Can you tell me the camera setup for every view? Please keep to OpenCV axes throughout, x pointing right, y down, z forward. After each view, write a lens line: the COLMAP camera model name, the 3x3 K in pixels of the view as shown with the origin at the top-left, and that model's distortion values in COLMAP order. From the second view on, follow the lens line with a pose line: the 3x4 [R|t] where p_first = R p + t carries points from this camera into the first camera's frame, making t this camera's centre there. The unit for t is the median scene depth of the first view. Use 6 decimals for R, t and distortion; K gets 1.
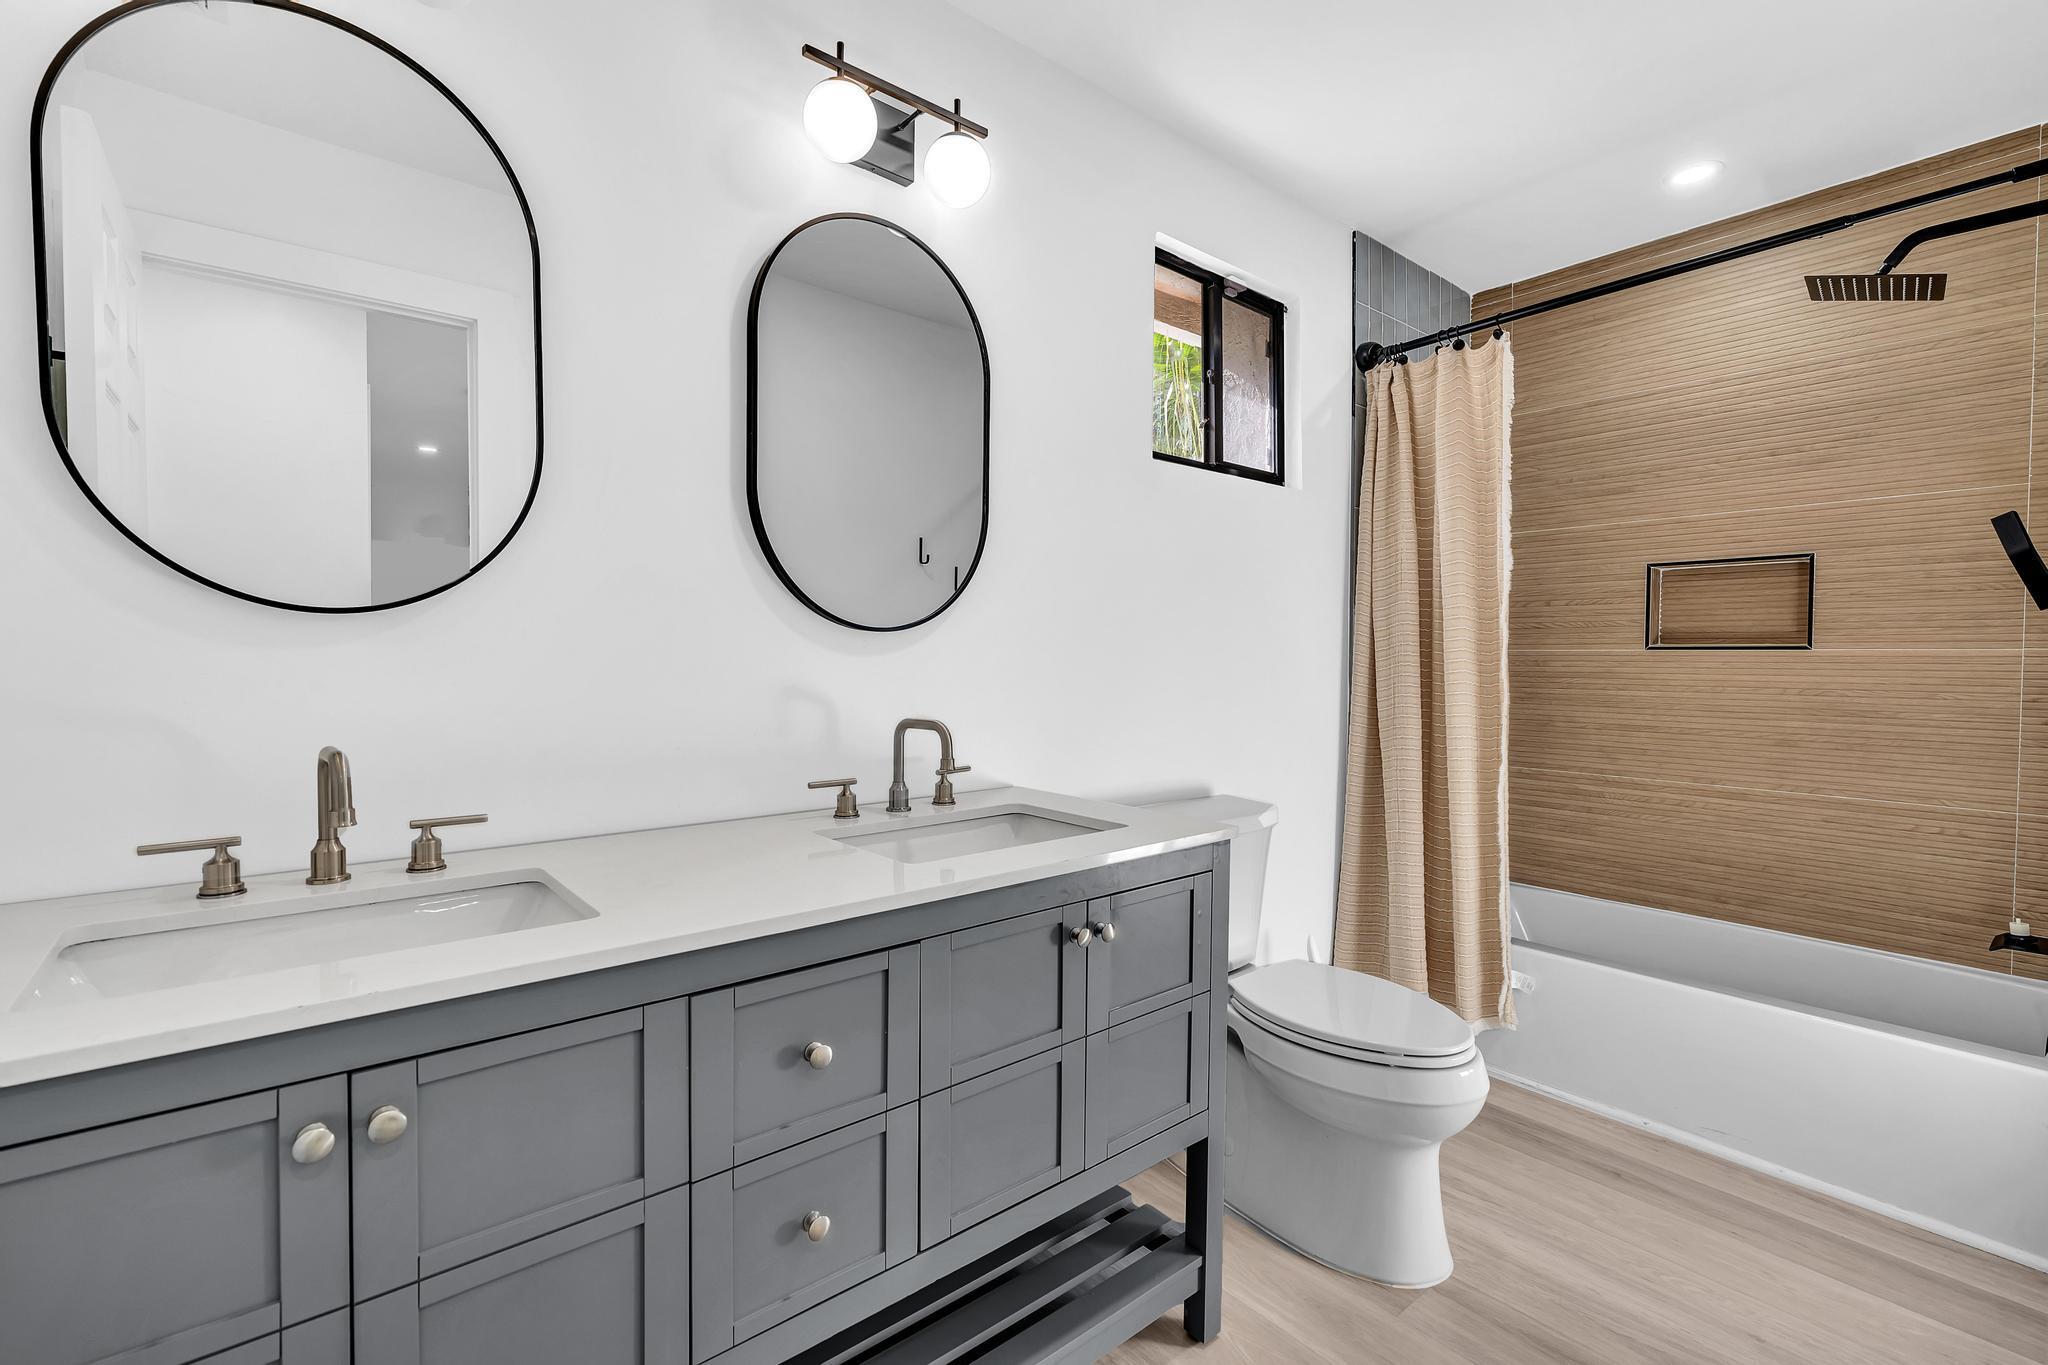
lens RADIAL K [[915.1, 0, 1017.6], [0, 915.1, 682.1], [0, 0, 1]] dist [-0.008950, 0.004485]
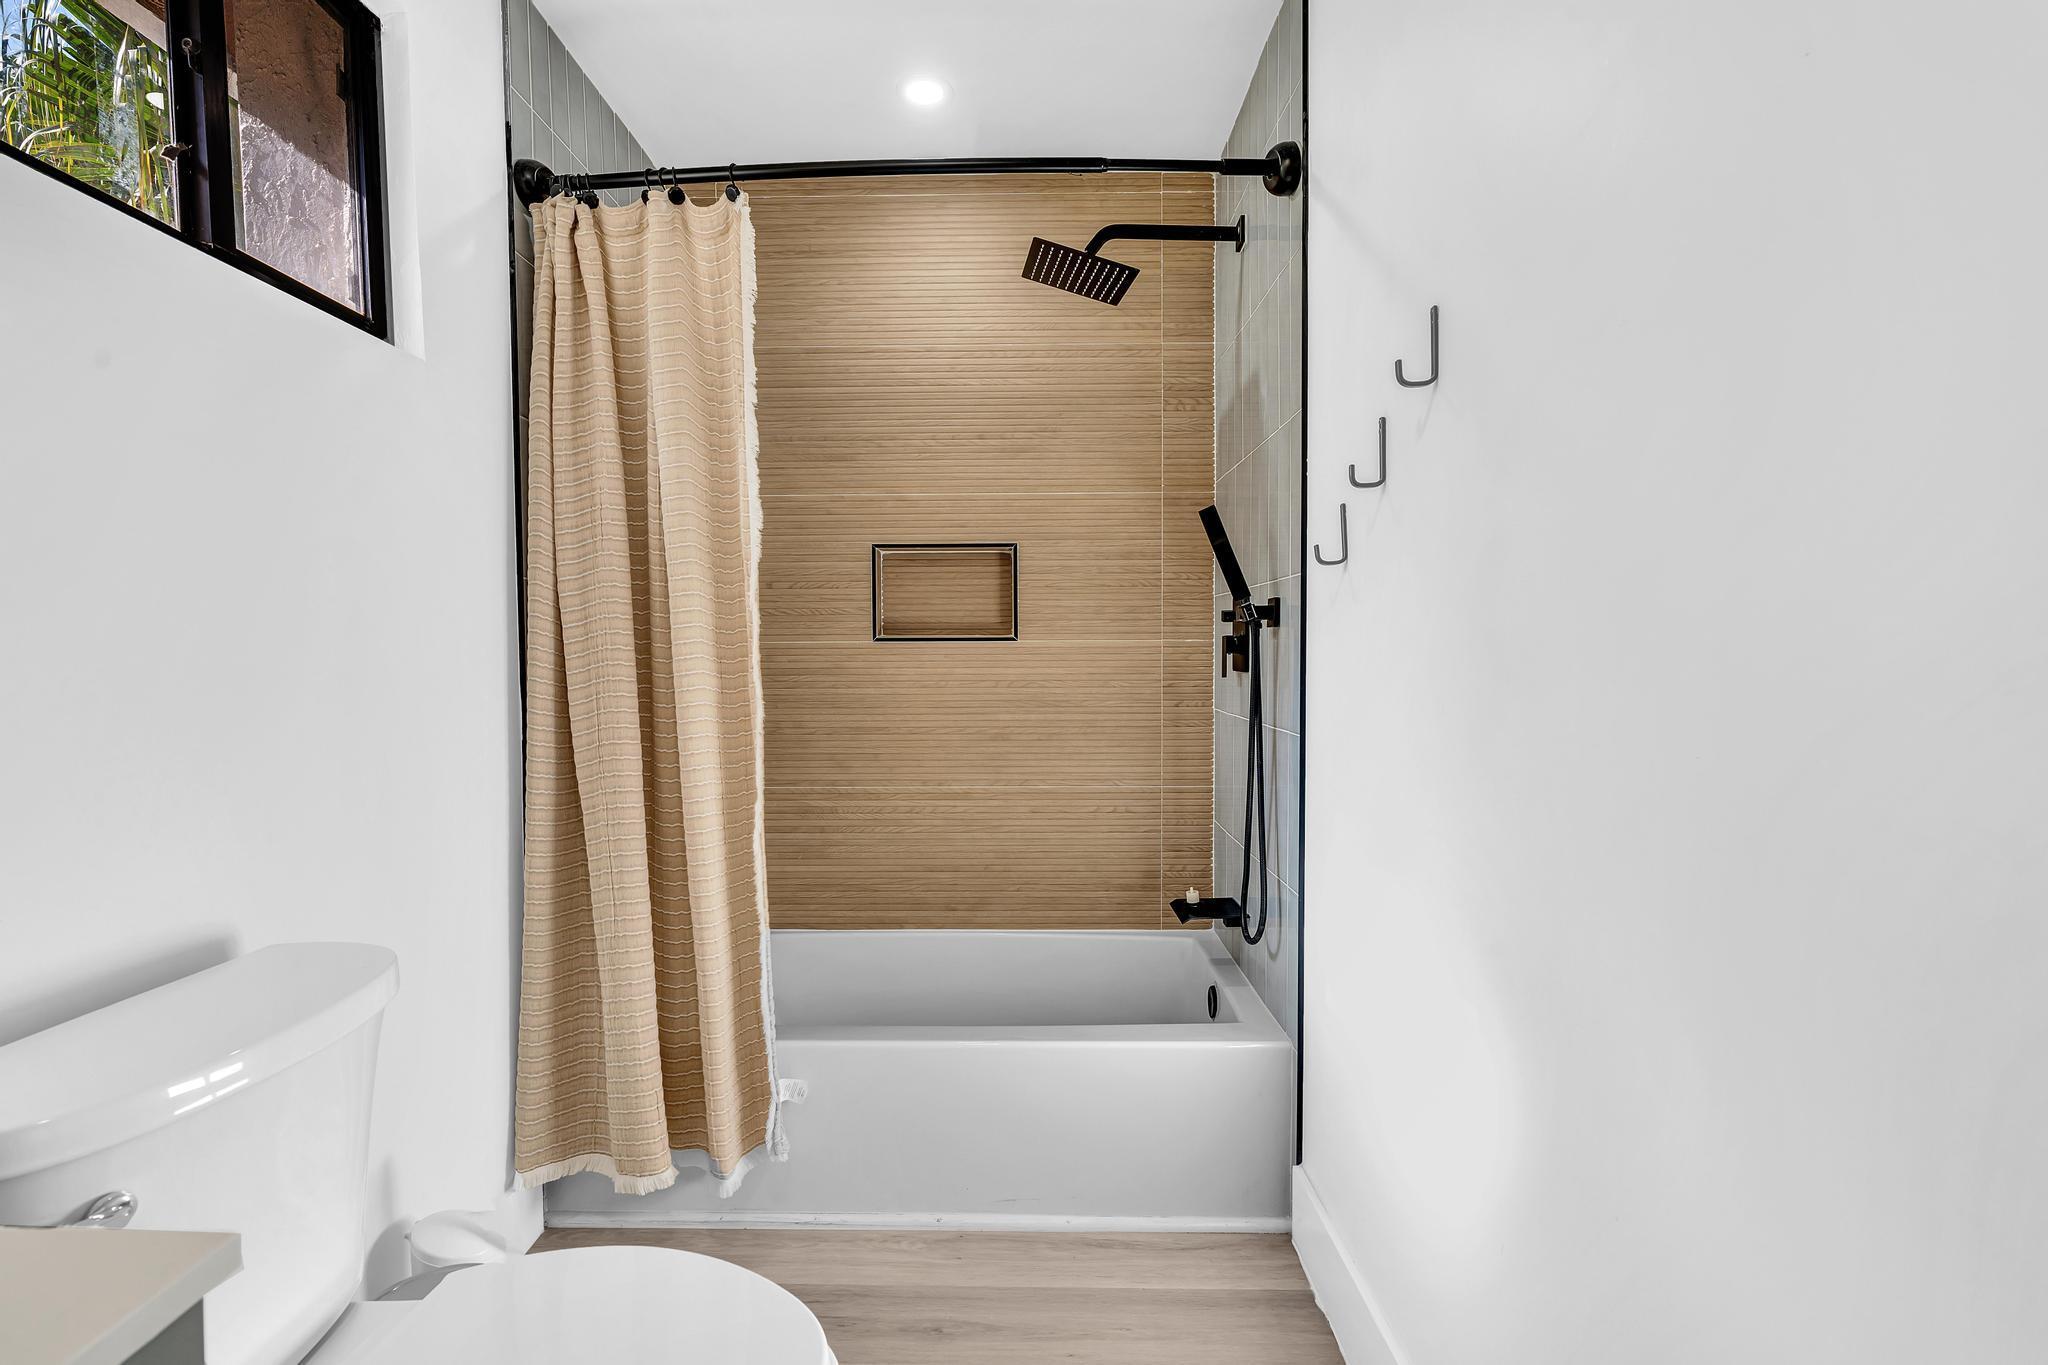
lens RADIAL K [[915.1, 0, 1017.6], [0, 915.1, 682.1], [0, 0, 1]] dist [-0.008950, 0.004485]
pose [[0.641678, -0.034061, 0.766218, 0.107638], [0.029718, 0.999367, 0.019538, -0.010281], [-0.766398, 0.010234, 0.642284, 0.358579]]
